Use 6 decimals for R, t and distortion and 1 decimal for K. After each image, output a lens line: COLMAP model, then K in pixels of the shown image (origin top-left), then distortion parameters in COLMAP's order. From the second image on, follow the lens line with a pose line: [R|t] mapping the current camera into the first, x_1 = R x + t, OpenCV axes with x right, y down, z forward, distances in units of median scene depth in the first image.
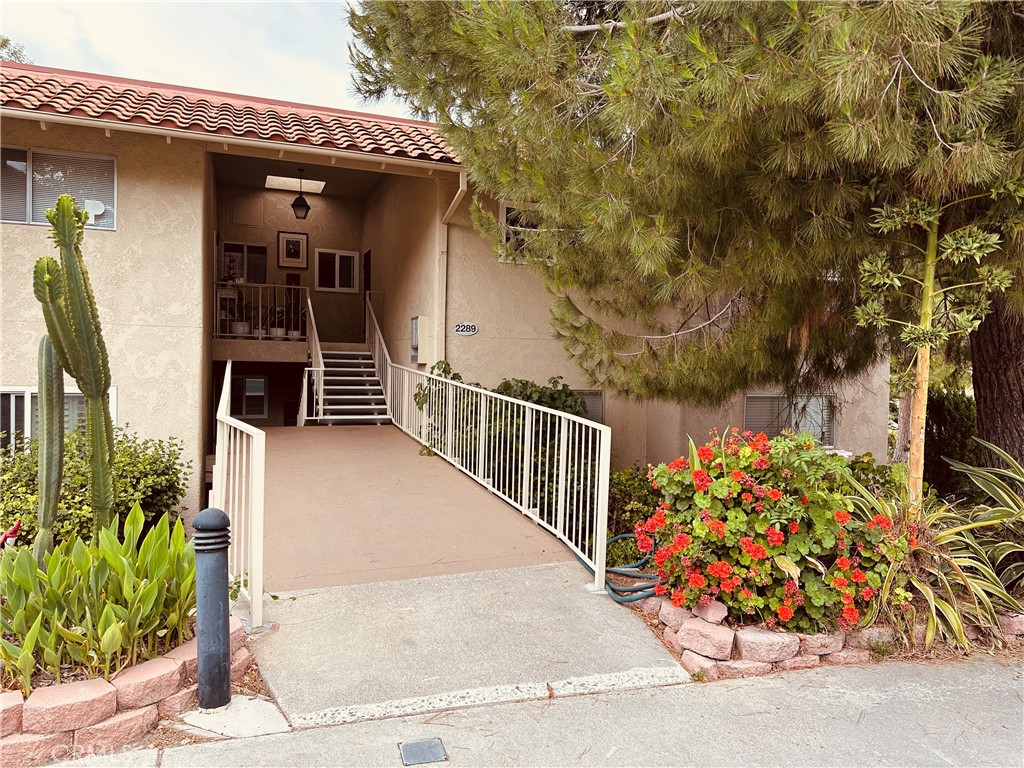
lens RADIAL K [[797.2, 0, 512.0], [0, 797.2, 384.0], [0, 0, 1]] dist [0.024708, -0.056116]
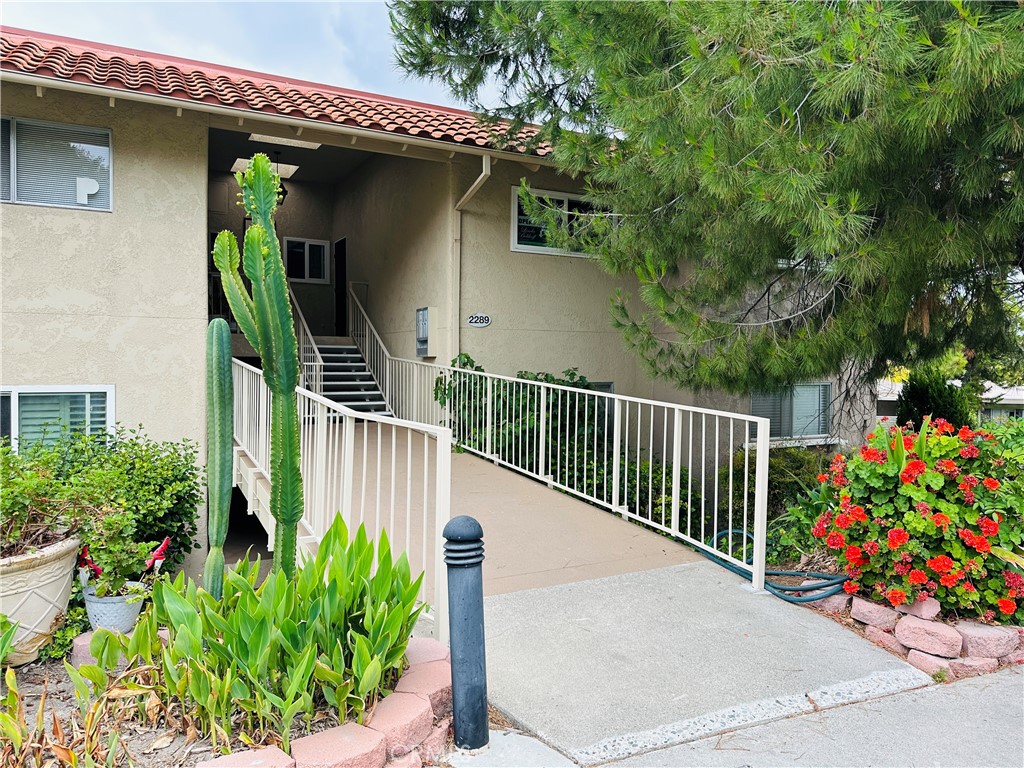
lens RADIAL K [[797.2, 0, 512.0], [0, 797.2, 384.0], [0, 0, 1]] dist [0.024708, -0.056116]
pose [[0.993124, -0.012957, 0.116347, -0.182144], [0.012240, 0.999901, 0.006874, 0.002261], [-0.116425, -0.005403, 0.993185, 0.057504]]
